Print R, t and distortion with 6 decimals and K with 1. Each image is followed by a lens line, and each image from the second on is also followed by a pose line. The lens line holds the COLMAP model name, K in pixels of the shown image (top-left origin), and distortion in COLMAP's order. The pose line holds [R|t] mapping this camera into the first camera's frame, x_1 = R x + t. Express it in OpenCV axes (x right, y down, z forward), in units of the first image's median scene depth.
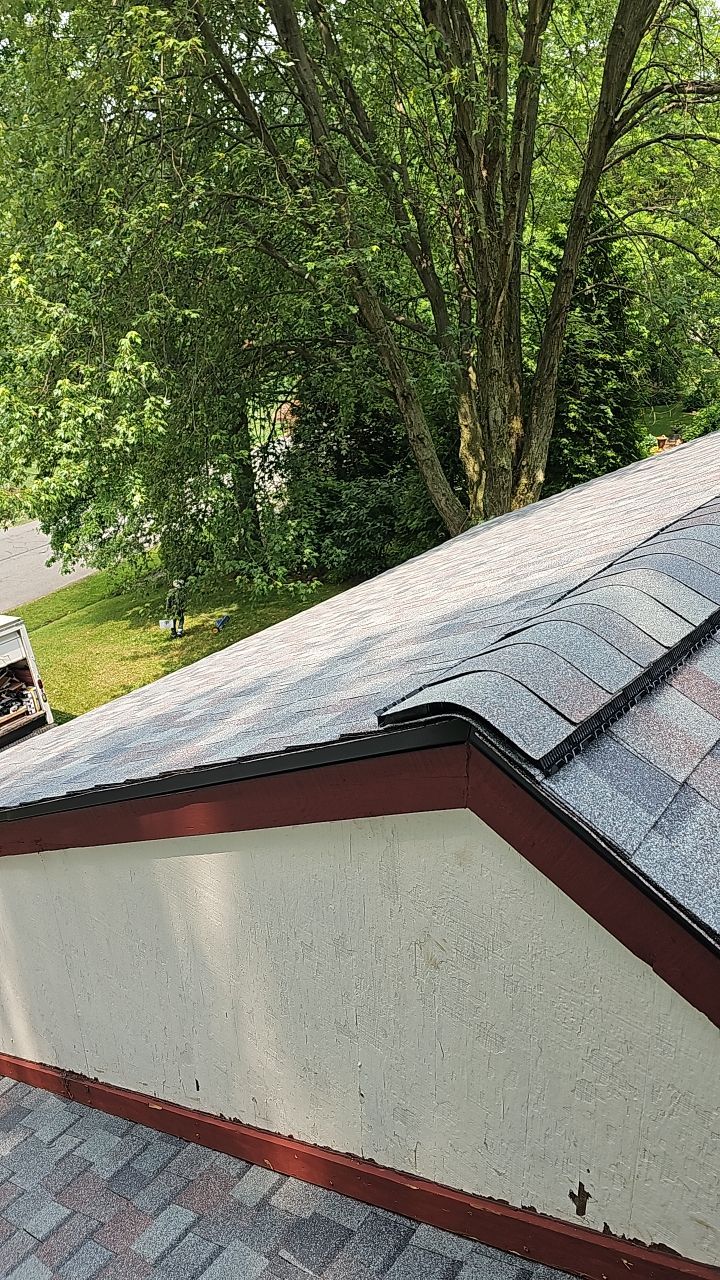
lens RADIAL K [[858.7, 0, 369.6], [0, 858.7, 627.5], [0, 0, 1]] dist [0.067502, -0.067768]
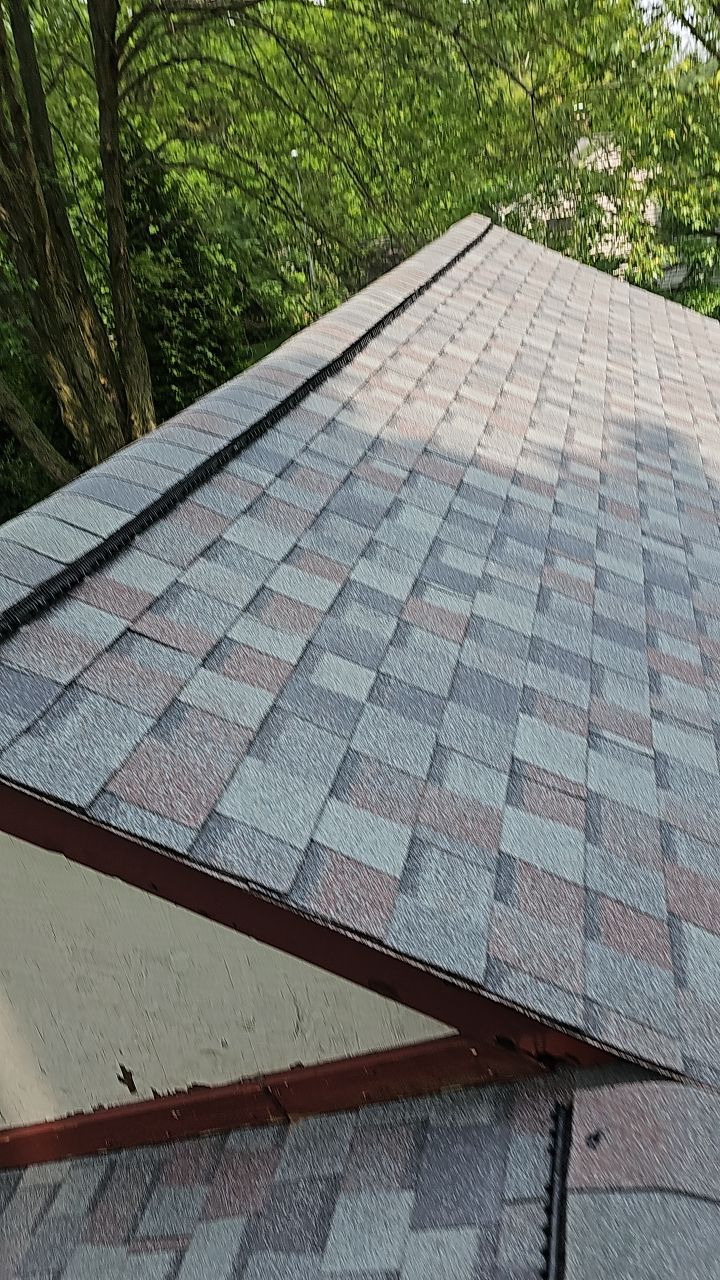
lens RADIAL K [[858.7, 0, 367.7], [0, 858.7, 653.6], [0, 0, 1]] dist [0.067502, -0.067768]
pose [[0.907895, -0.266099, 0.323911, 0.297707], [0.239272, 0.963409, 0.120802, 0.085785], [-0.344204, -0.032173, 0.938344, -0.097472]]
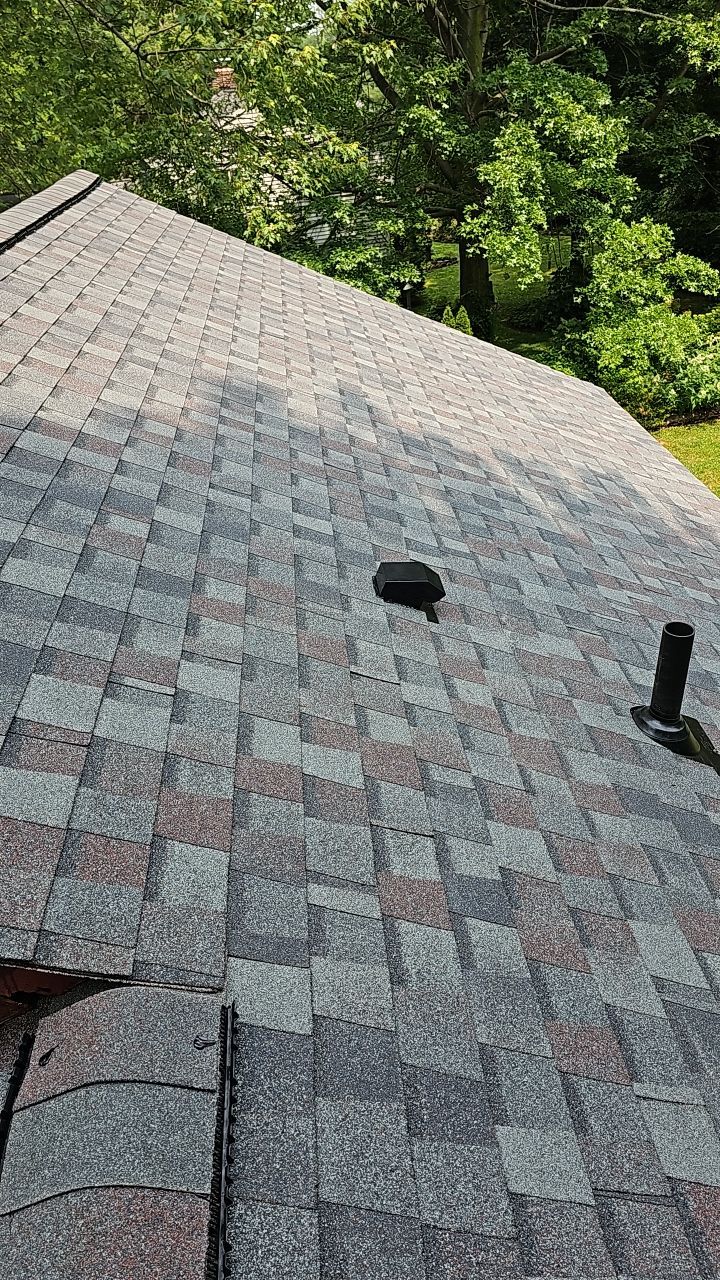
lens RADIAL K [[858.7, 0, 339.1], [0, 858.7, 635.1], [0, 0, 1]] dist [0.067502, -0.067768]
pose [[0.735719, -0.386395, 0.556252, 0.498931], [0.313895, 0.922292, 0.225492, 0.164512], [-0.600156, 0.008706, 0.799836, -0.276324]]
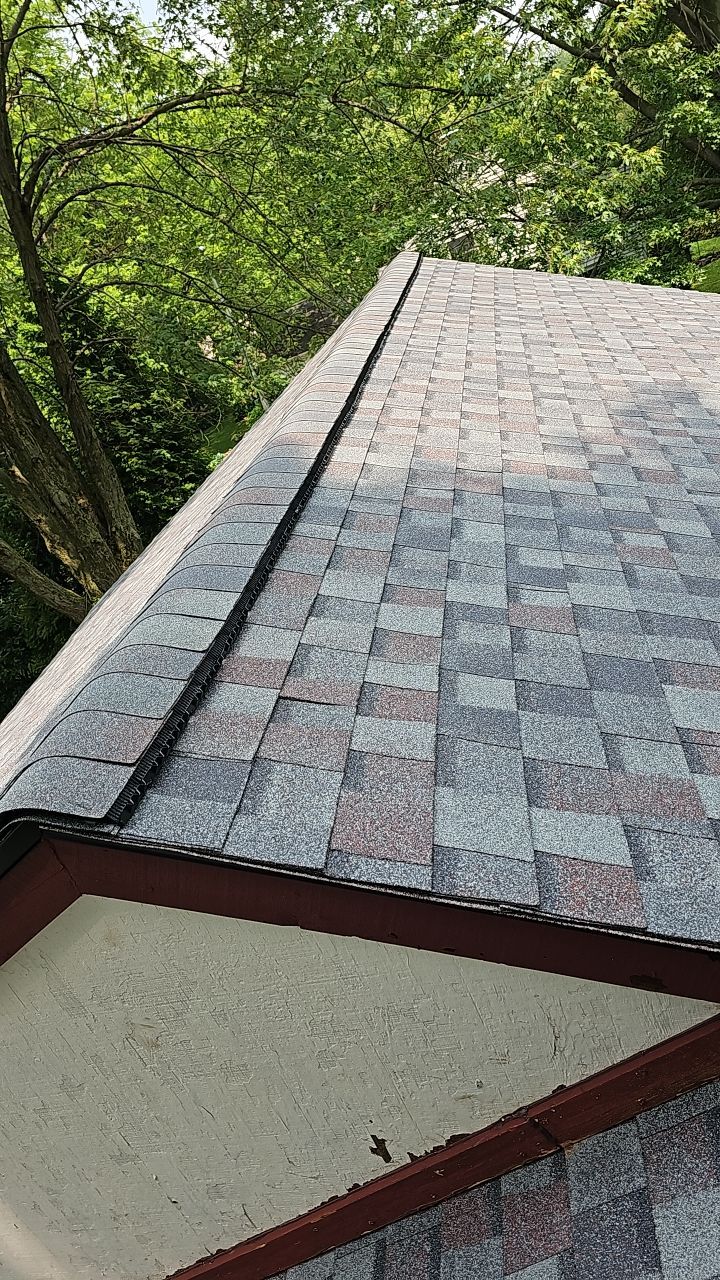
lens RADIAL K [[858.7, 0, 351.6], [0, 858.7, 639.8], [0, 0, 1]] dist [0.067502, -0.067768]
pose [[0.822909, -0.468000, 0.322173, 0.158276], [0.480574, 0.875813, 0.044734, 0.050425], [-0.303099, 0.118016, 0.945623, -0.058229]]
